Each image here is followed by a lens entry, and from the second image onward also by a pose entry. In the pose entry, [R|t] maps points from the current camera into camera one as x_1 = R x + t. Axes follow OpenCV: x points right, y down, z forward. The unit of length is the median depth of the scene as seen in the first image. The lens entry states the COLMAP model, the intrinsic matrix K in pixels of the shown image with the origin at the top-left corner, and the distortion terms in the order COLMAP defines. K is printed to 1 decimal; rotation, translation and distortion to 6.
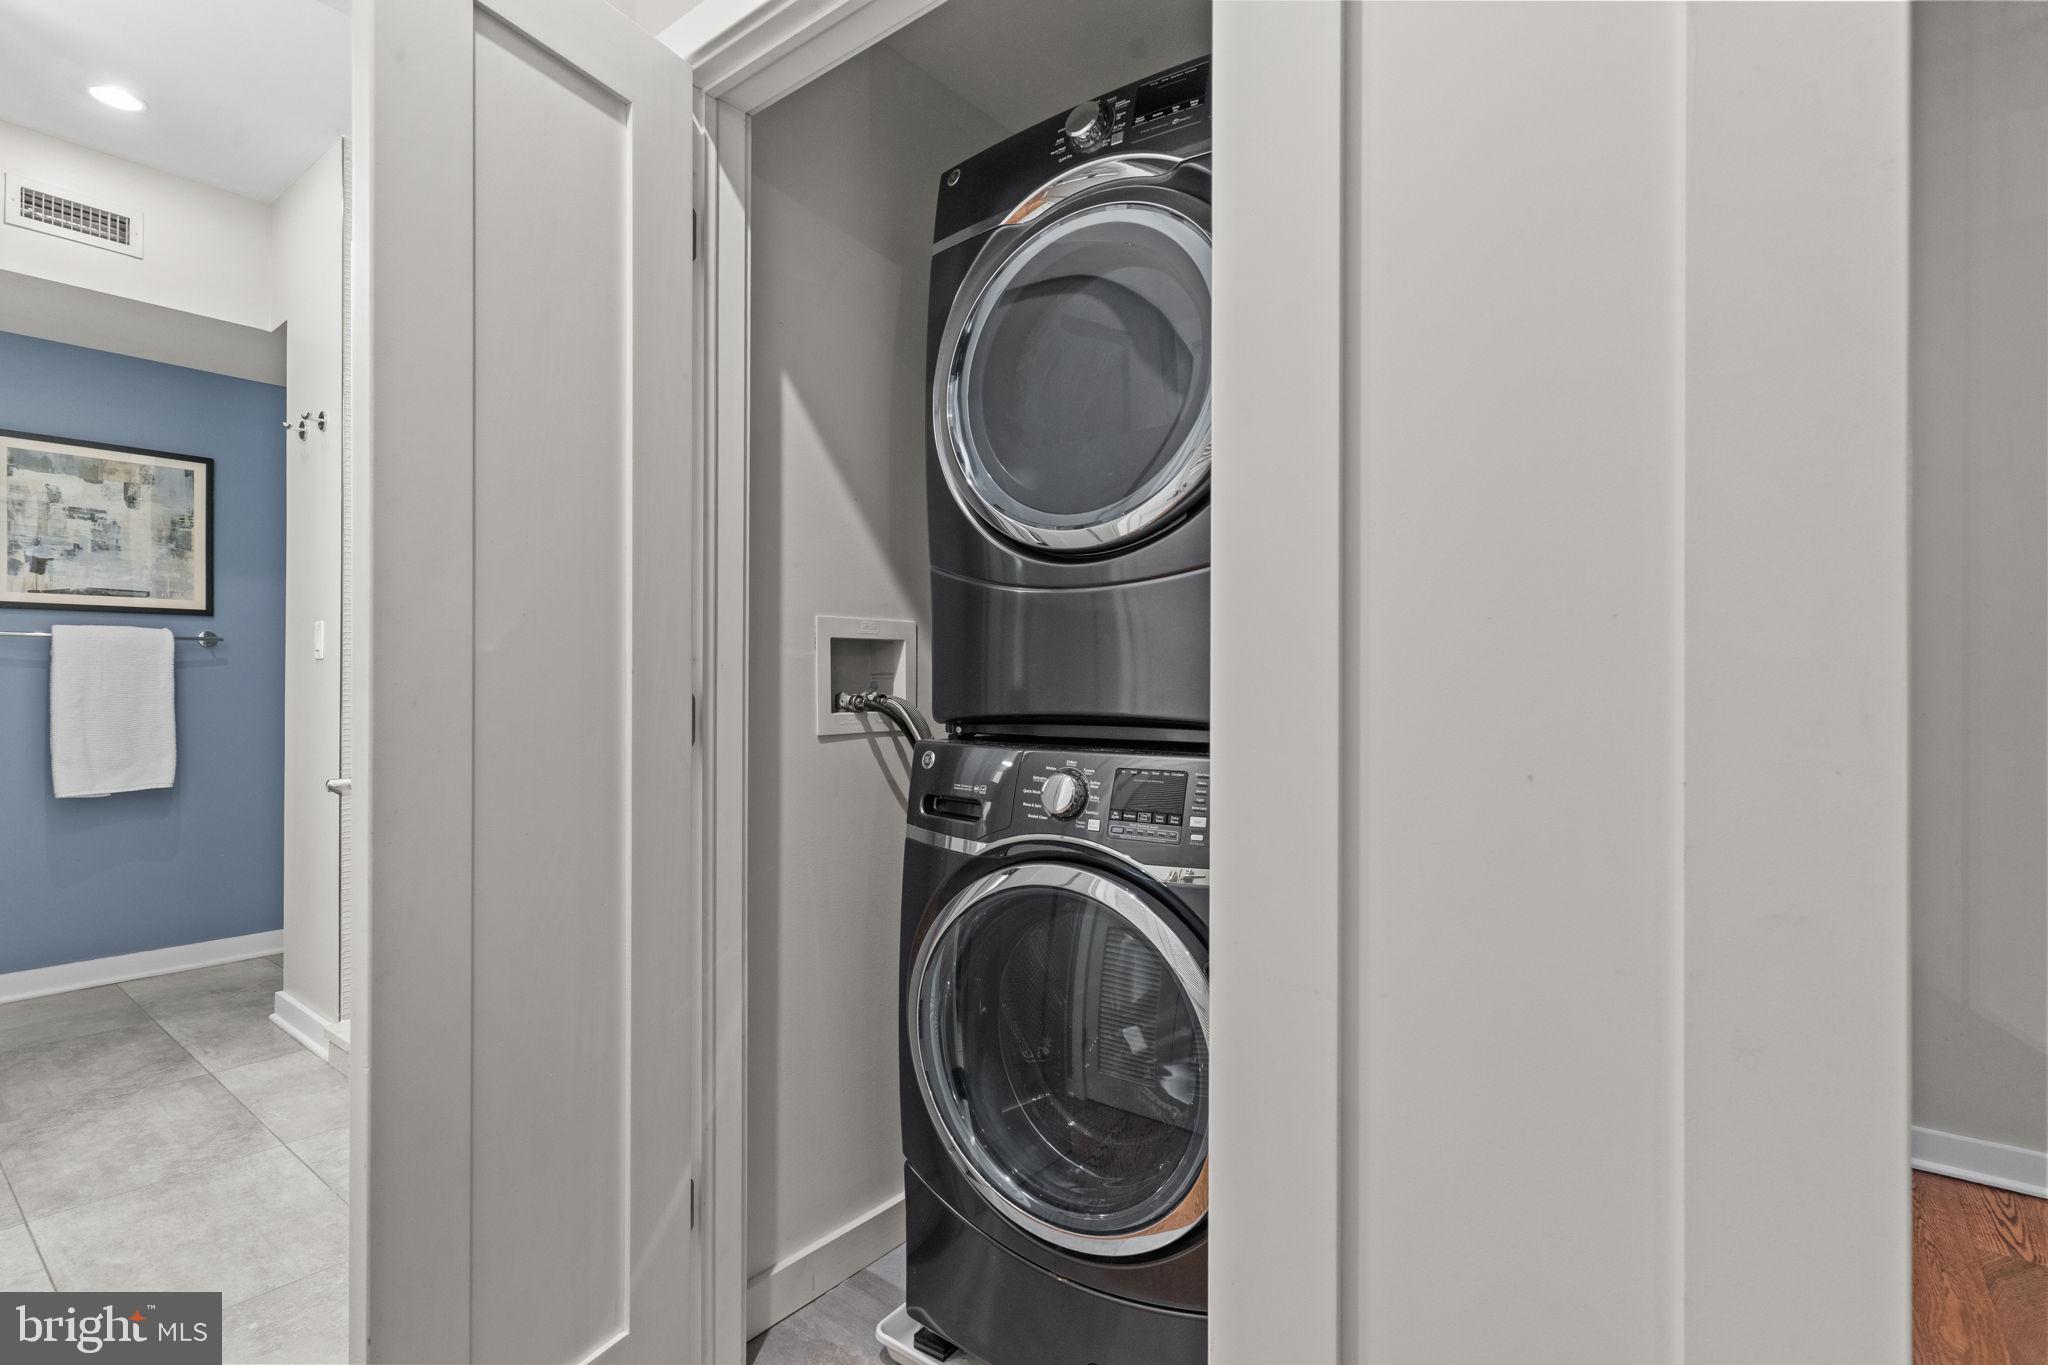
lens RADIAL K [[985.2, 0, 1034.6], [0, 985.2, 679.4], [0, 0, 1]] dist [-0.001658, -0.000439]
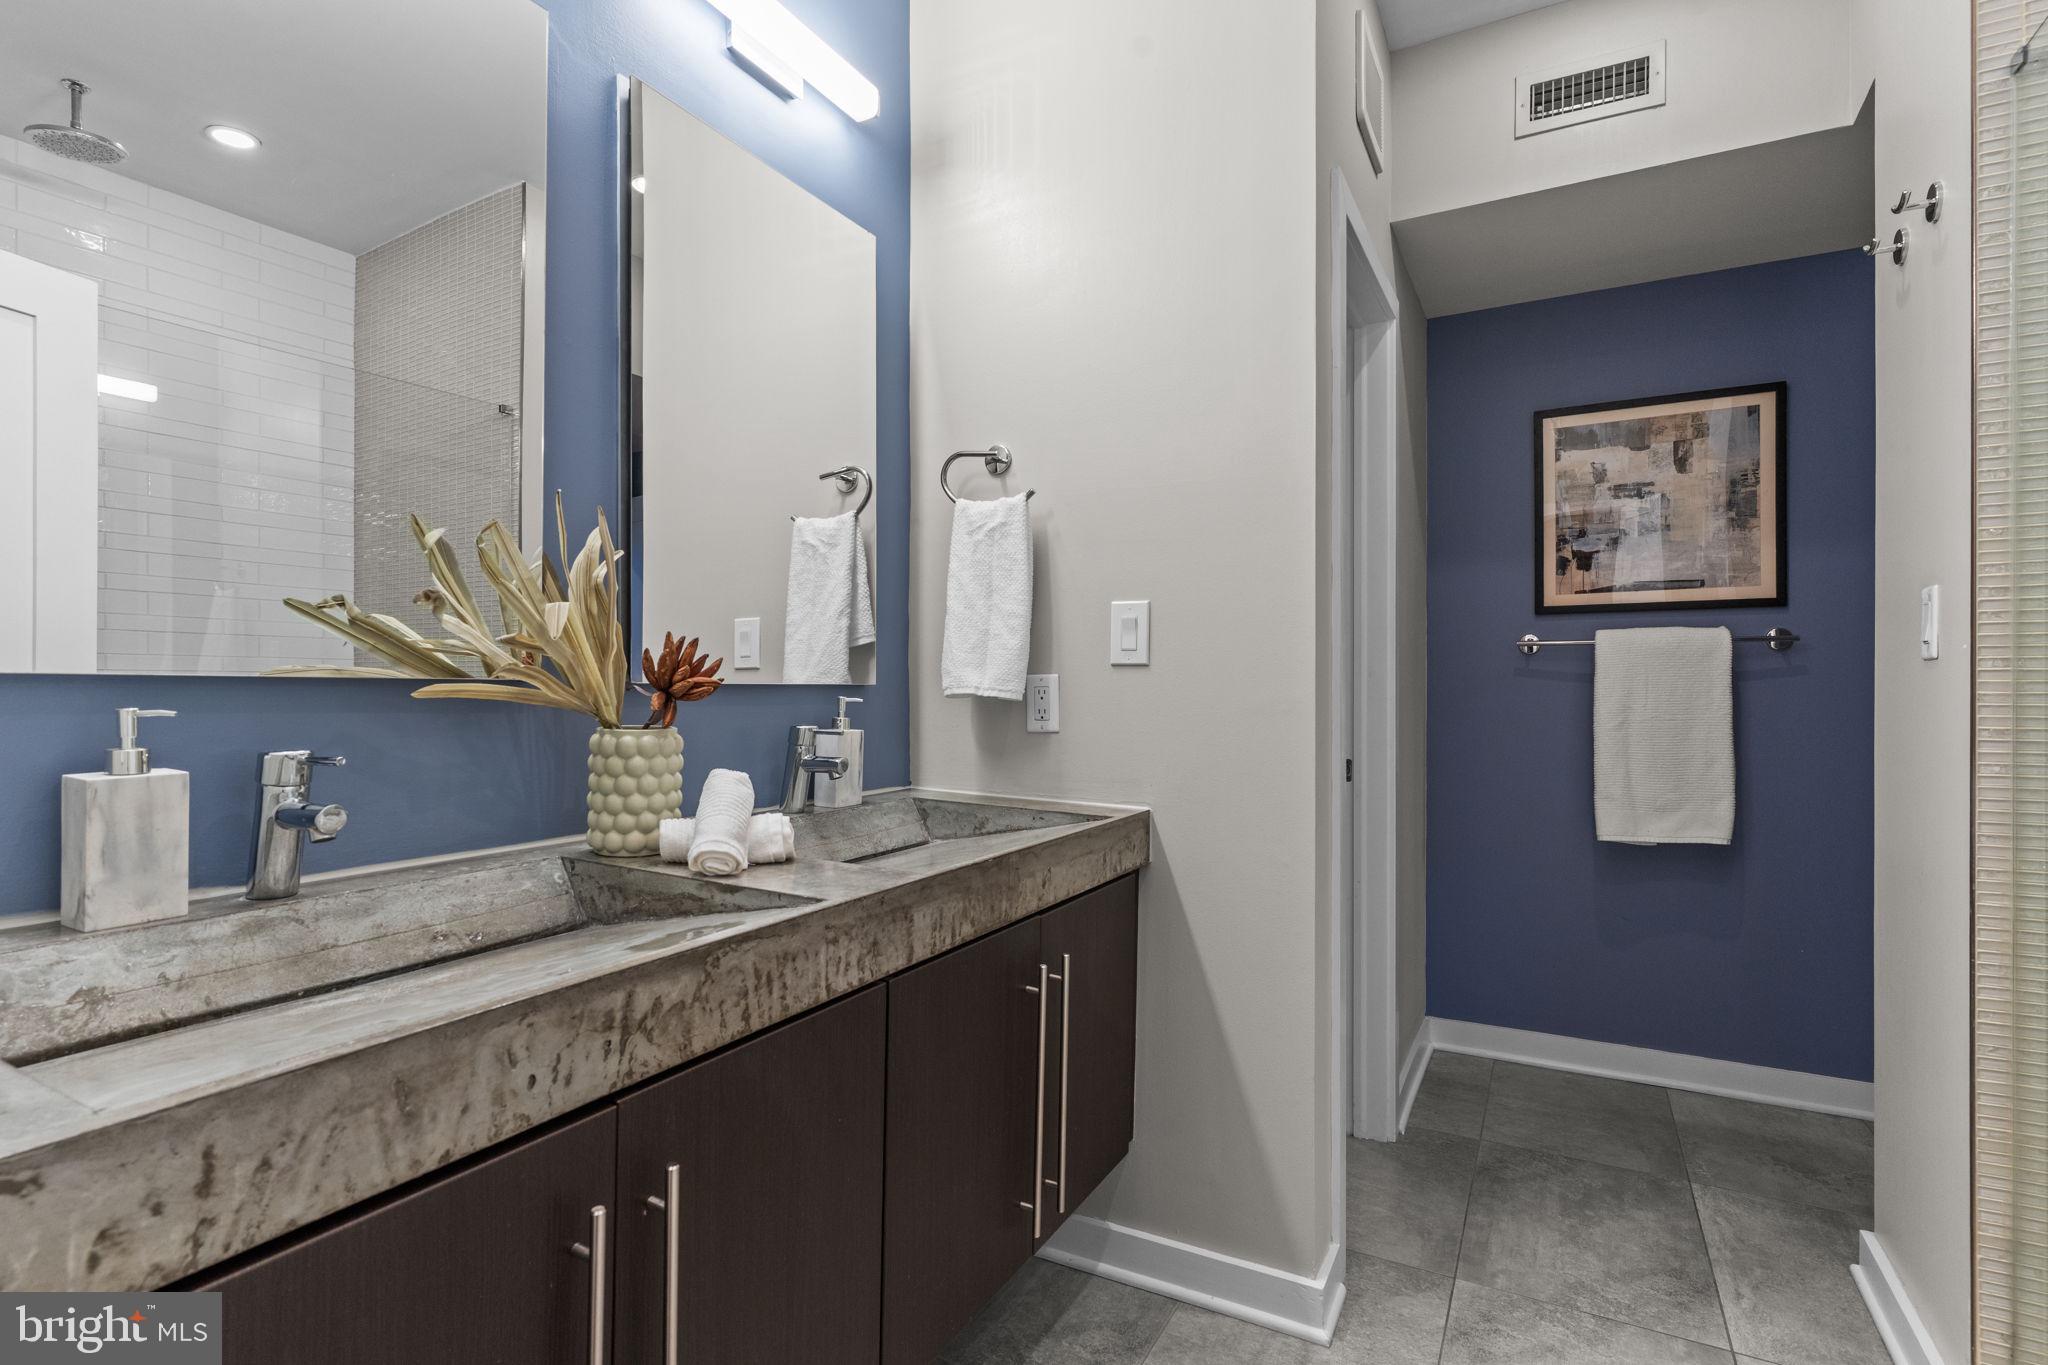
lens RADIAL K [[985.2, 0, 1036.8], [0, 985.2, 684.6], [0, 0, 1]] dist [-0.001658, -0.000439]
pose [[0.164783, -0.008397, -0.986294, -0.253000], [-0.002182, 0.999958, -0.008878, -0.001057], [0.986327, 0.003615, 0.164758, 0.389025]]
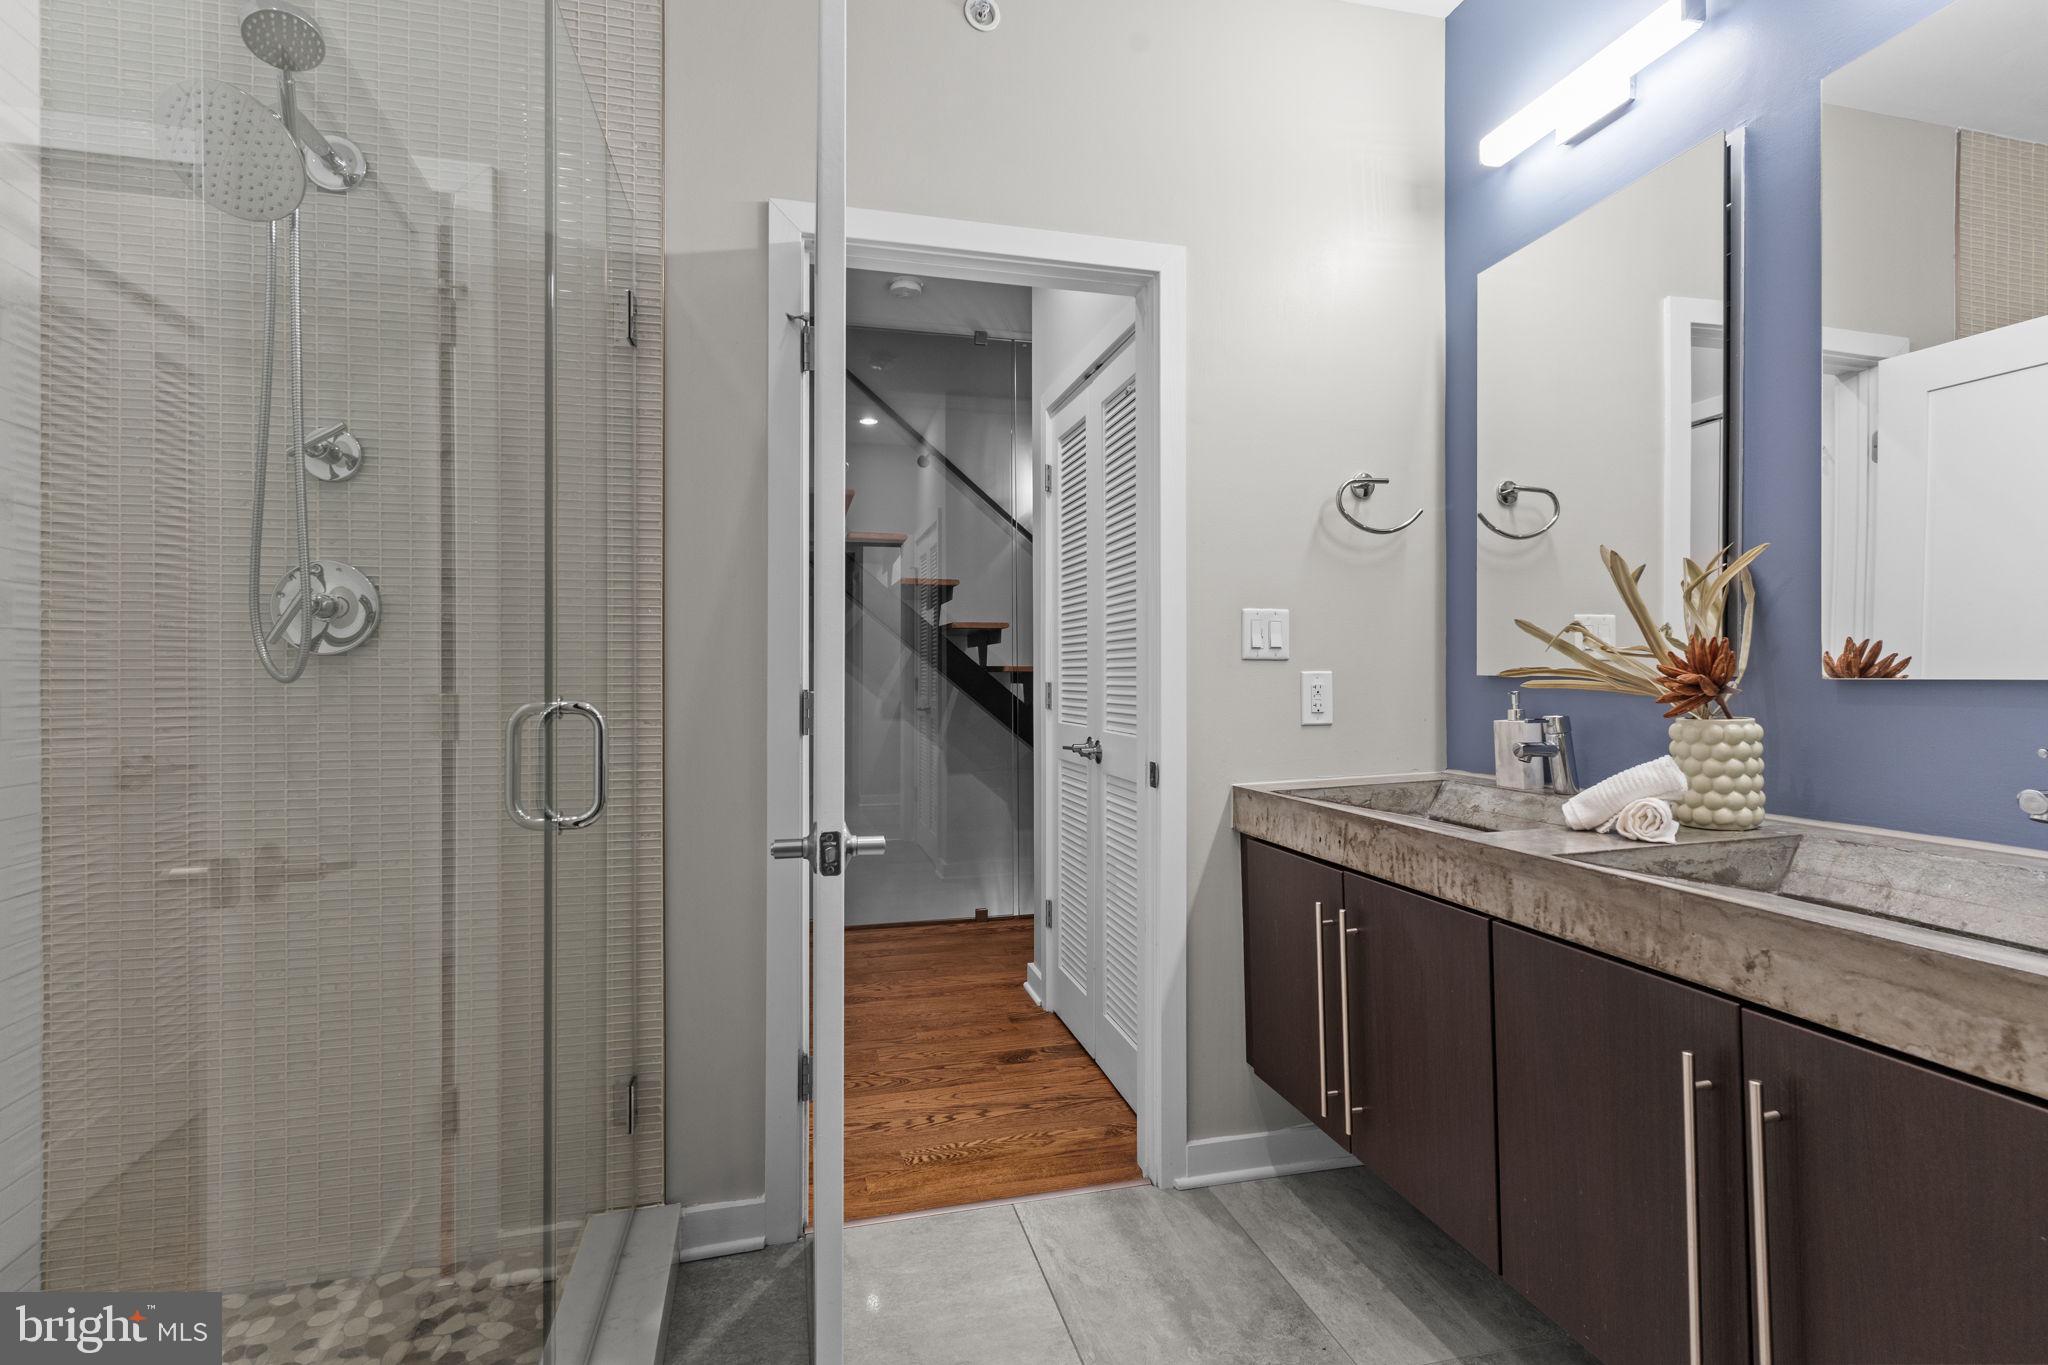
lens RADIAL K [[985.2, 0, 1028.6], [0, 985.2, 678.6], [0, 0, 1]] dist [-0.001658, -0.000439]
pose [[-0.795201, -0.025778, 0.605798, -0.728481], [-0.029468, 0.999558, 0.003853, -0.000969], [-0.605630, -0.014788, -0.795609, 0.890053]]
